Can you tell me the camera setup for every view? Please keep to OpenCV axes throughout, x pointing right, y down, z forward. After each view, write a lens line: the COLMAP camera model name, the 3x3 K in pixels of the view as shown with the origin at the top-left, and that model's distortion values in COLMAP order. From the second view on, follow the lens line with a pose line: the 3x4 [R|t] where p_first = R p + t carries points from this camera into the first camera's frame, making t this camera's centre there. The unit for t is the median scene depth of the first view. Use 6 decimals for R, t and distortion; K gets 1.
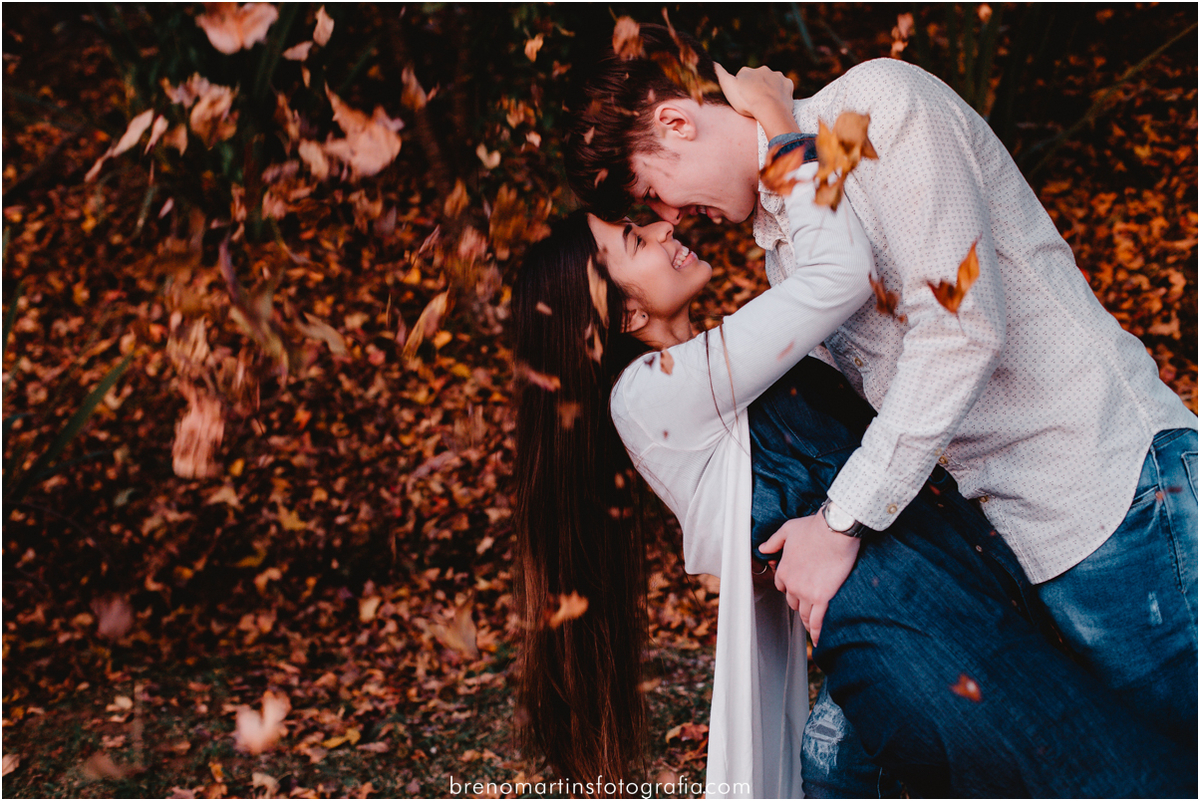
lens RADIAL K [[1811.4, 0, 598.6], [0, 1811.4, 403.2], [0, 0, 1]] dist [-0.106471, 0.000000]
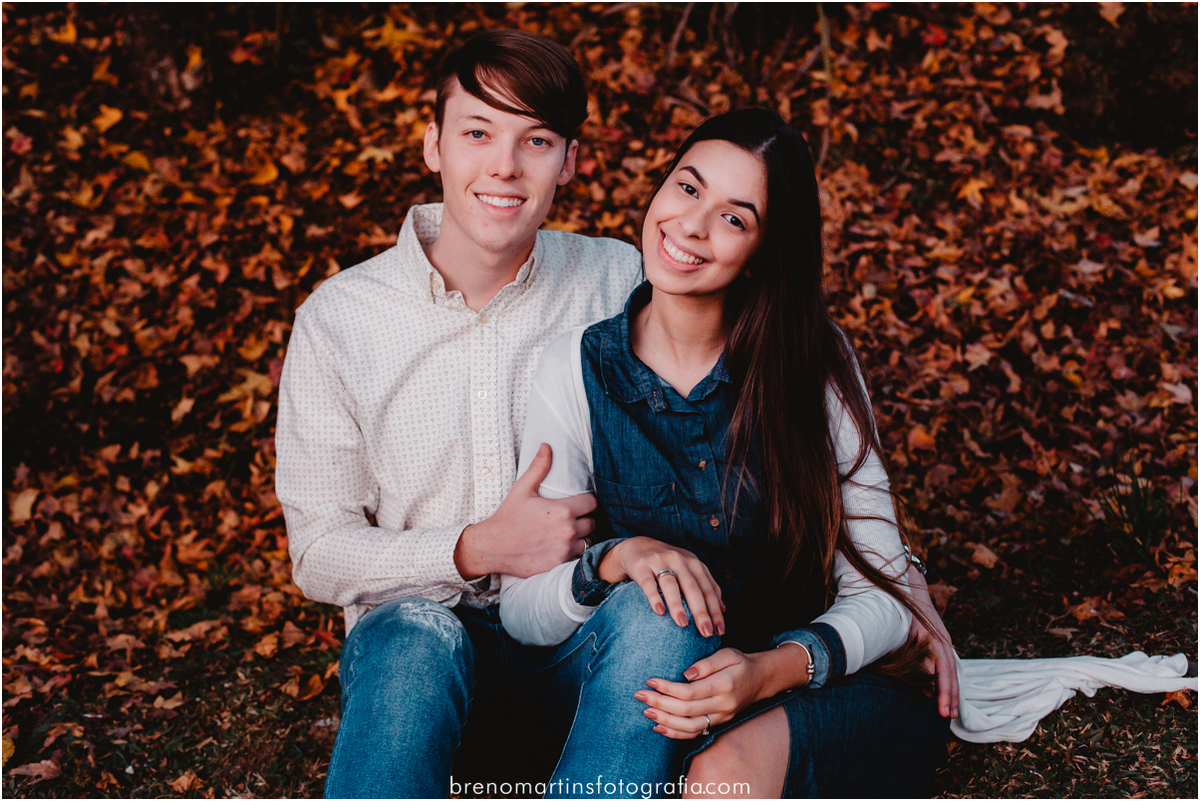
lens RADIAL K [[1811.4, 0, 603.4], [0, 1811.4, 393.3], [0, 0, 1]] dist [-0.106471, 0.000000]
pose [[0.983367, -0.031857, 0.178815, -0.025296], [0.008570, 0.991540, 0.129519, -0.019227], [-0.181428, -0.125832, 0.975321, 0.260599]]
